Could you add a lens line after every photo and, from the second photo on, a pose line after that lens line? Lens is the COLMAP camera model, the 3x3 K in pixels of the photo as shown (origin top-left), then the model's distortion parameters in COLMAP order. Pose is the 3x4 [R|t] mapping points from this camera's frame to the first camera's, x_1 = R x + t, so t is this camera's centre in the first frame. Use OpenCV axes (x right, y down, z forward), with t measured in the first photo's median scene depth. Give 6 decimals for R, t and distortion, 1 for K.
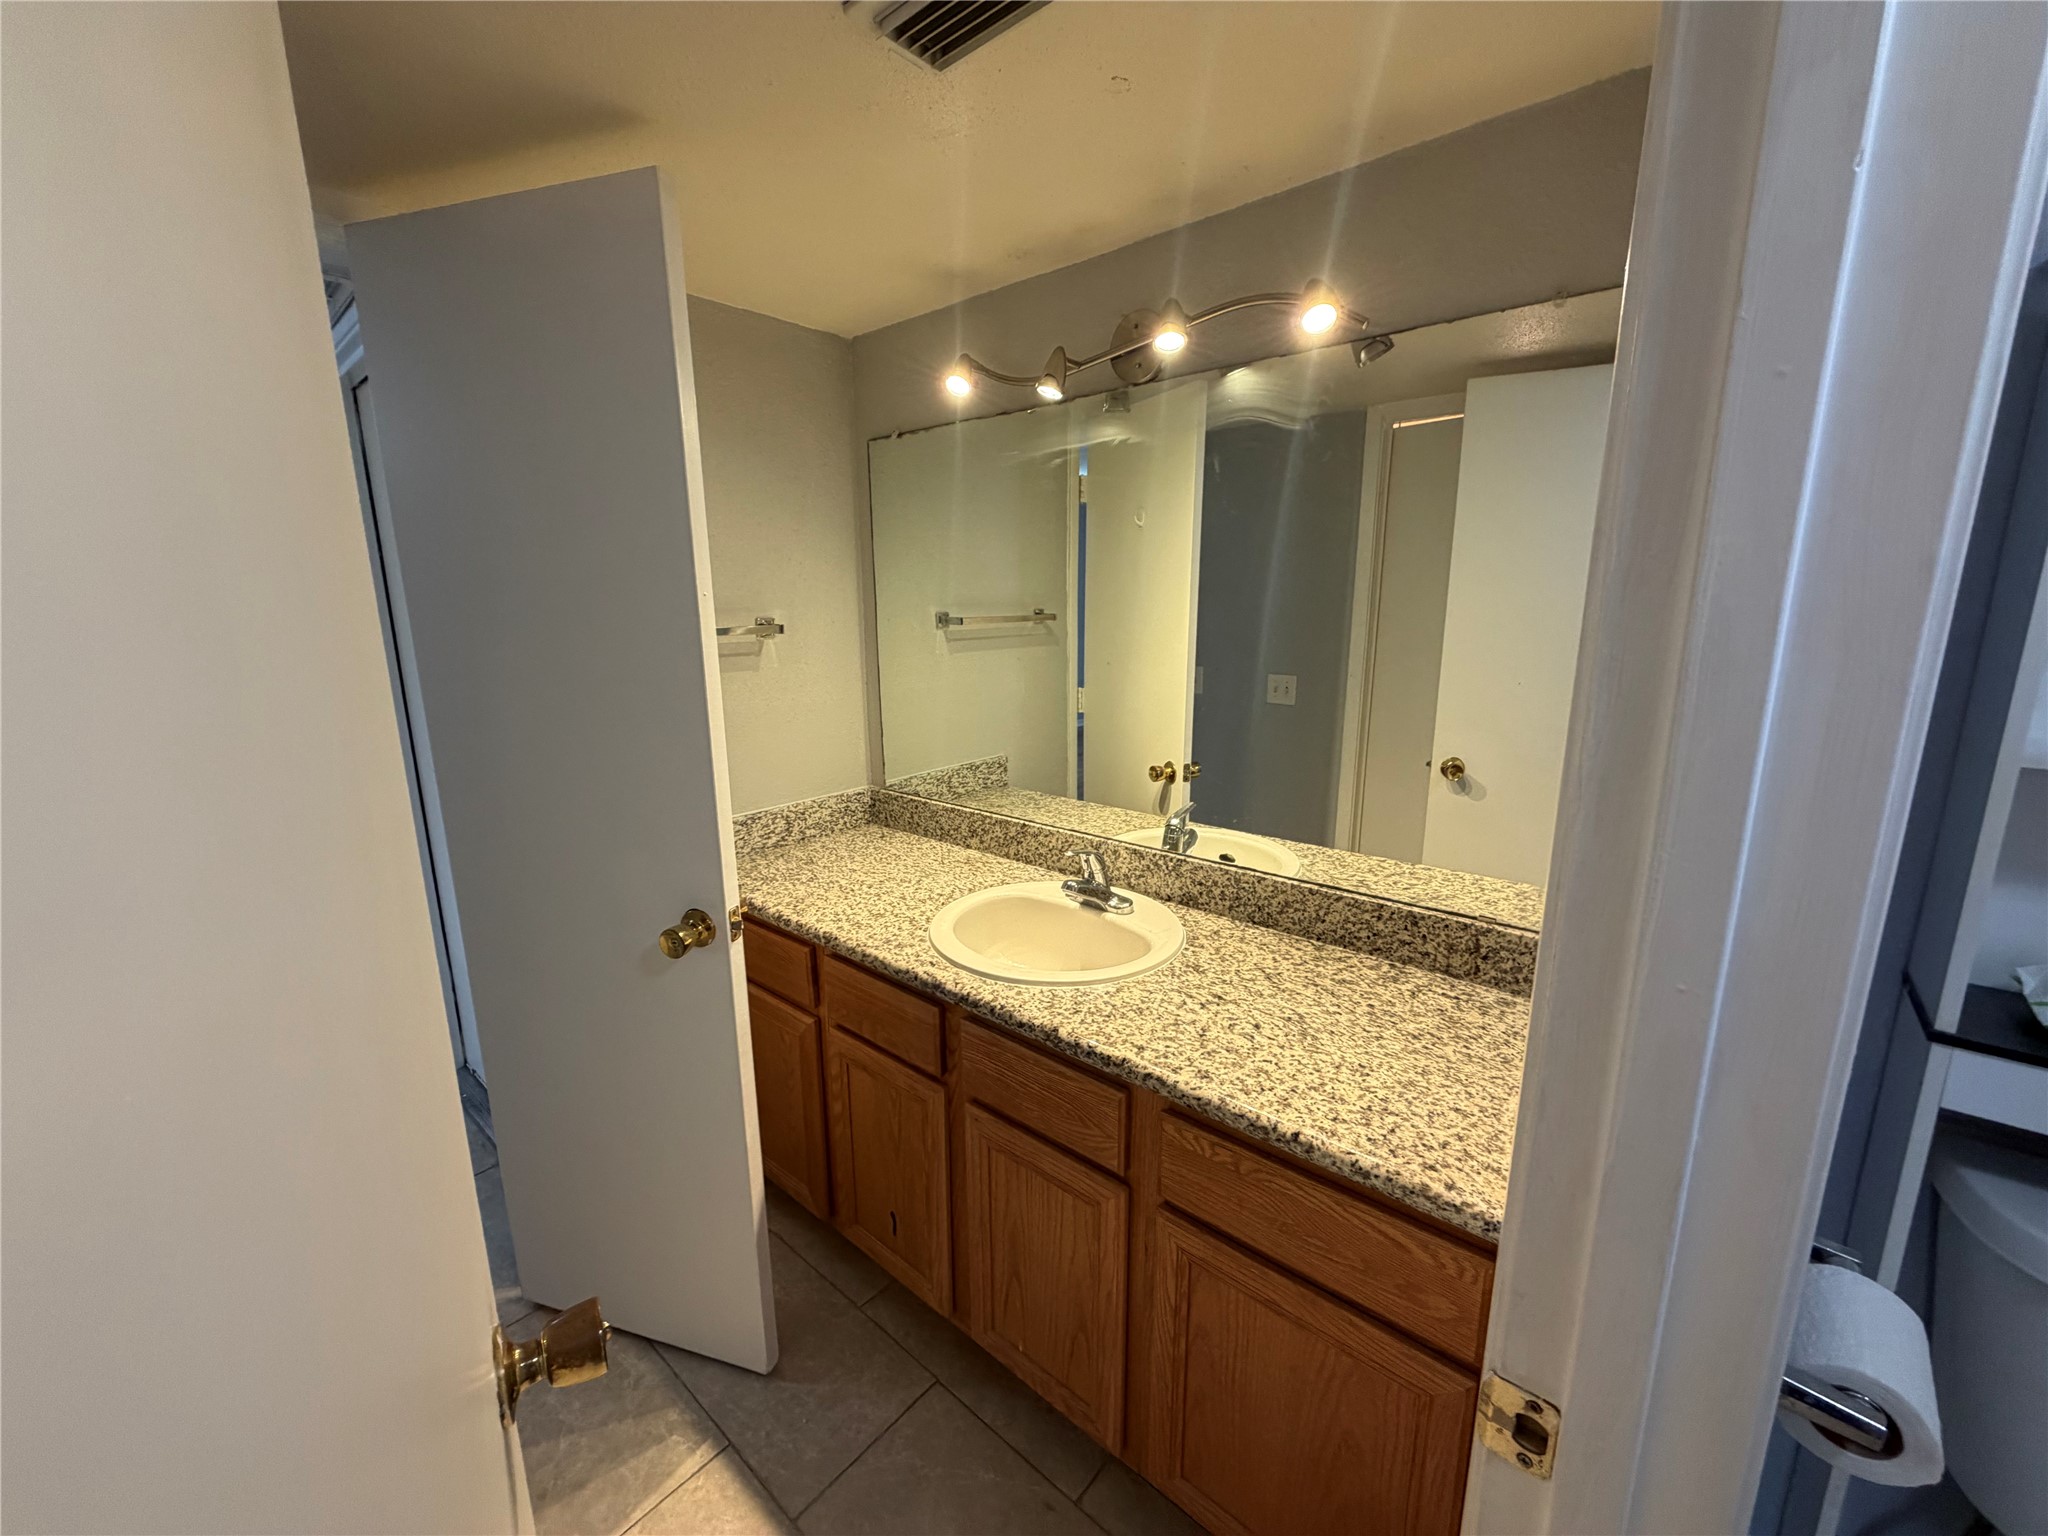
lens RADIAL K [[812.0, 0, 1022.9], [0, 812.0, 771.1], [0, 0, 1]] dist [-0.000664, 0.000026]
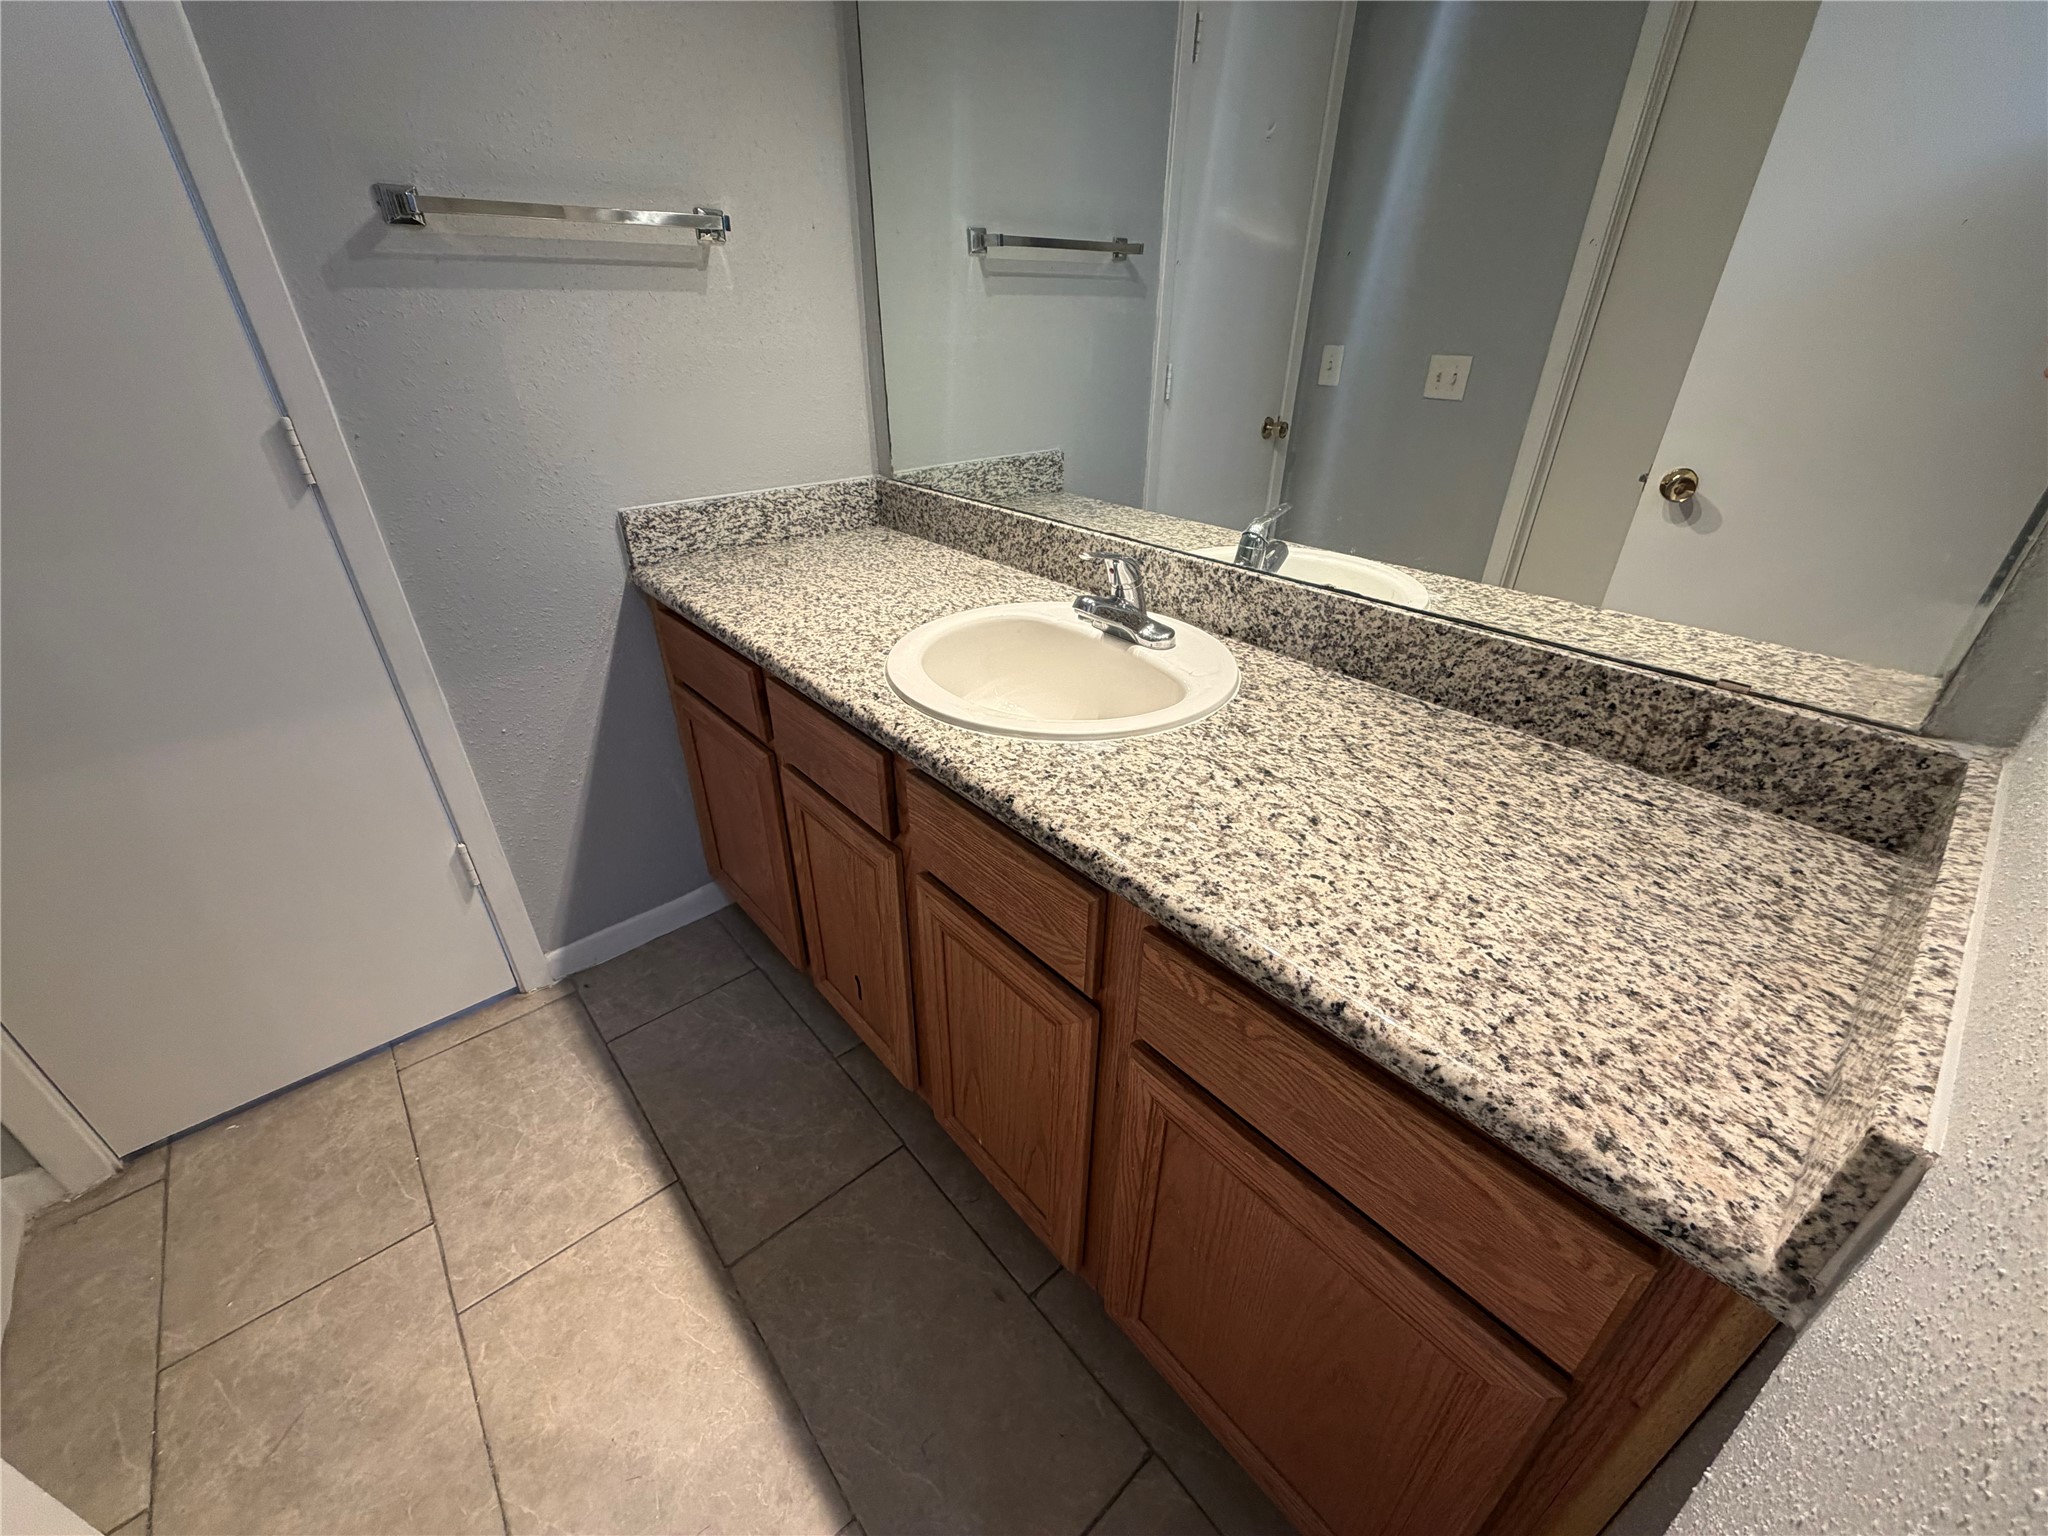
lens RADIAL K [[812.0, 0, 1022.9], [0, 812.0, 771.1], [0, 0, 1]] dist [-0.000664, 0.000026]
pose [[0.990083, 0.079614, -0.115744, 0.116647], [-0.040835, 0.951435, 0.305128, 0.078396], [0.134415, -0.297376, 0.945251, 0.328696]]
